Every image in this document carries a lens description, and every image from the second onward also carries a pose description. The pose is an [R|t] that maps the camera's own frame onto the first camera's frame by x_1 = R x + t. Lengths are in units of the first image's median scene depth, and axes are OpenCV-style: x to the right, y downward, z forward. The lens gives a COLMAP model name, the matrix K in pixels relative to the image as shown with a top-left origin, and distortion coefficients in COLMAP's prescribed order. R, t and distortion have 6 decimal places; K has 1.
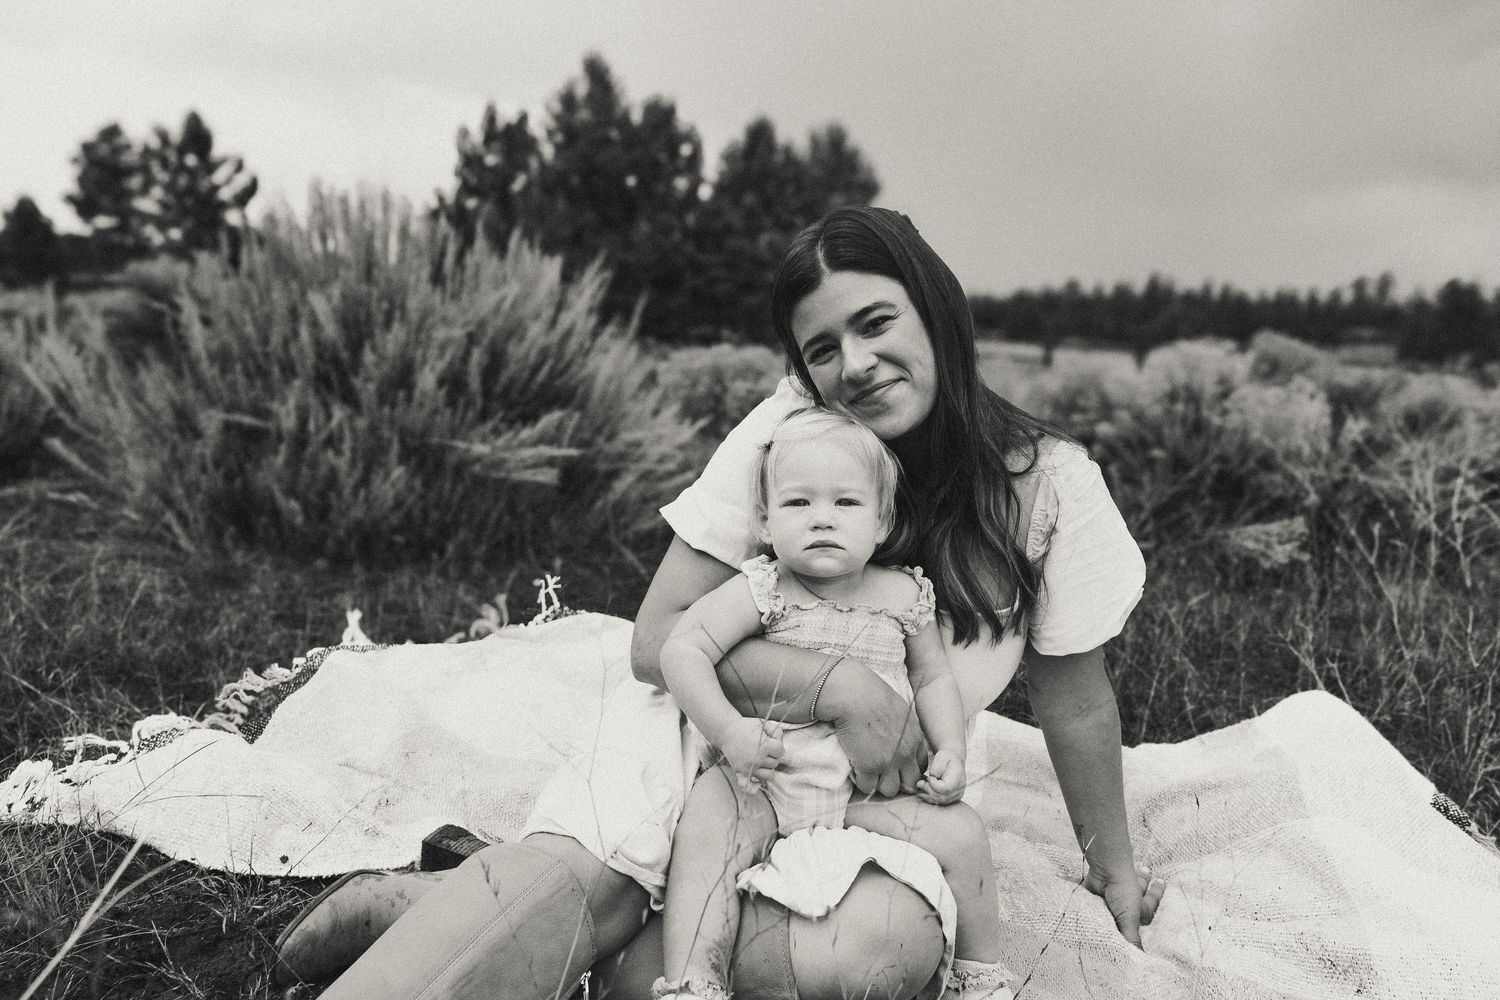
lens RADIAL K [[995.5, 0, 745.5], [0, 995.5, 509.4], [0, 0, 1]] dist [-0.000781, 0.006452]
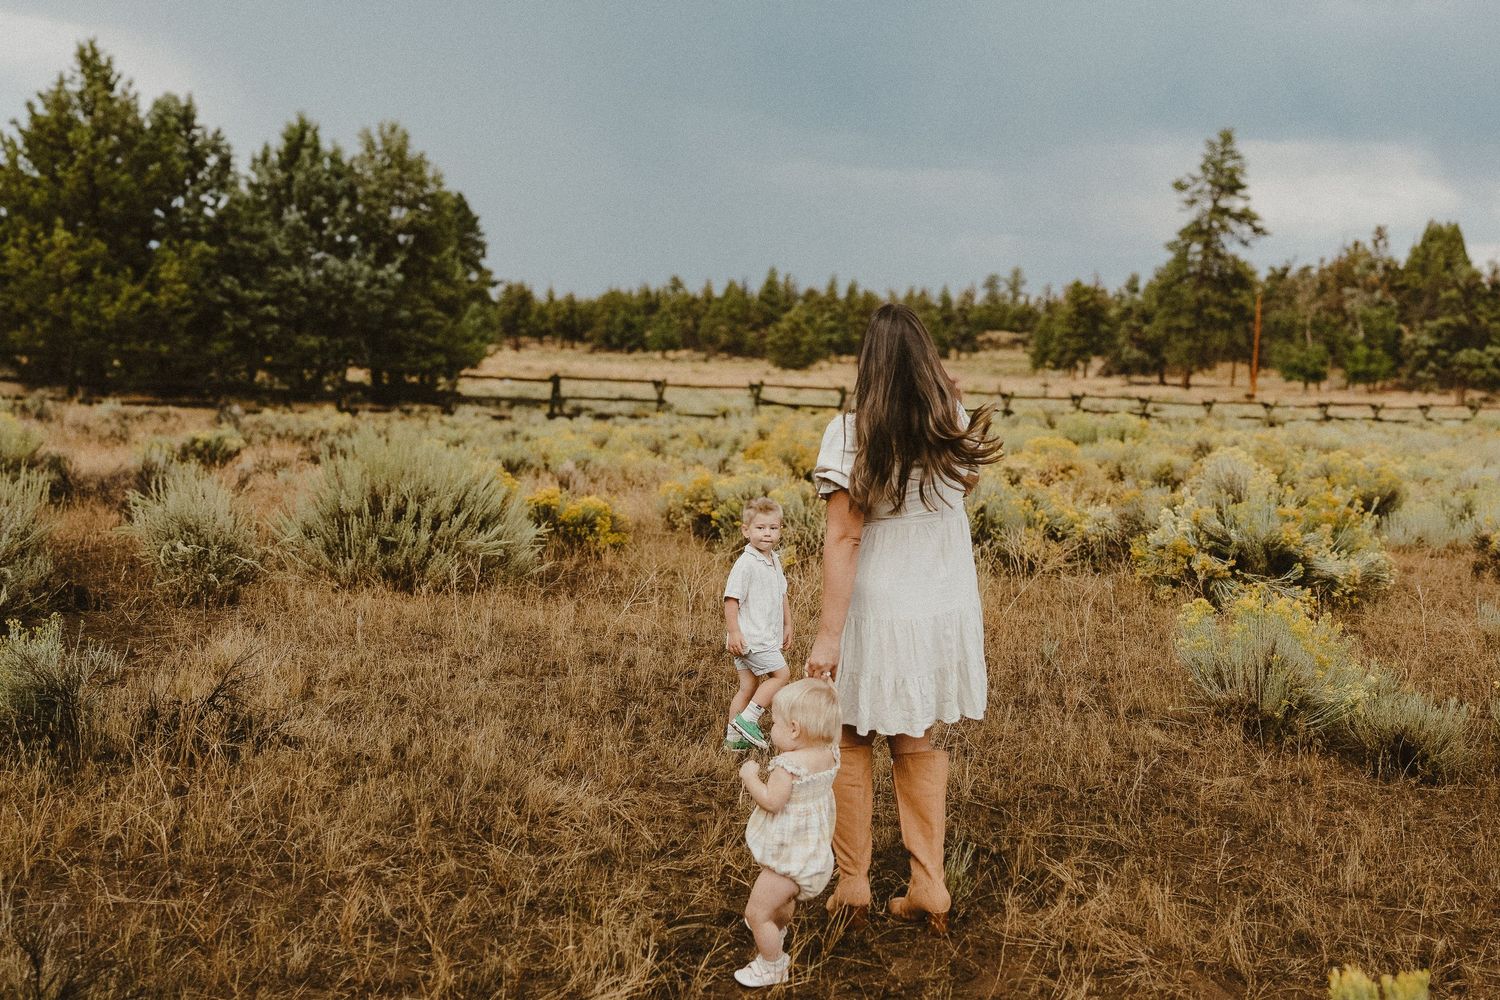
lens RADIAL K [[1391.1, 0, 790.8], [0, 1391.1, 494.9], [0, 0, 1]] dist [-0.034169, 0.012161]
pose [[0.923983, -0.062755, 0.377250, -0.719973], [0.086679, 0.995138, -0.046759, 0.040994], [-0.372482, 0.075904, 0.924930, -2.135177]]
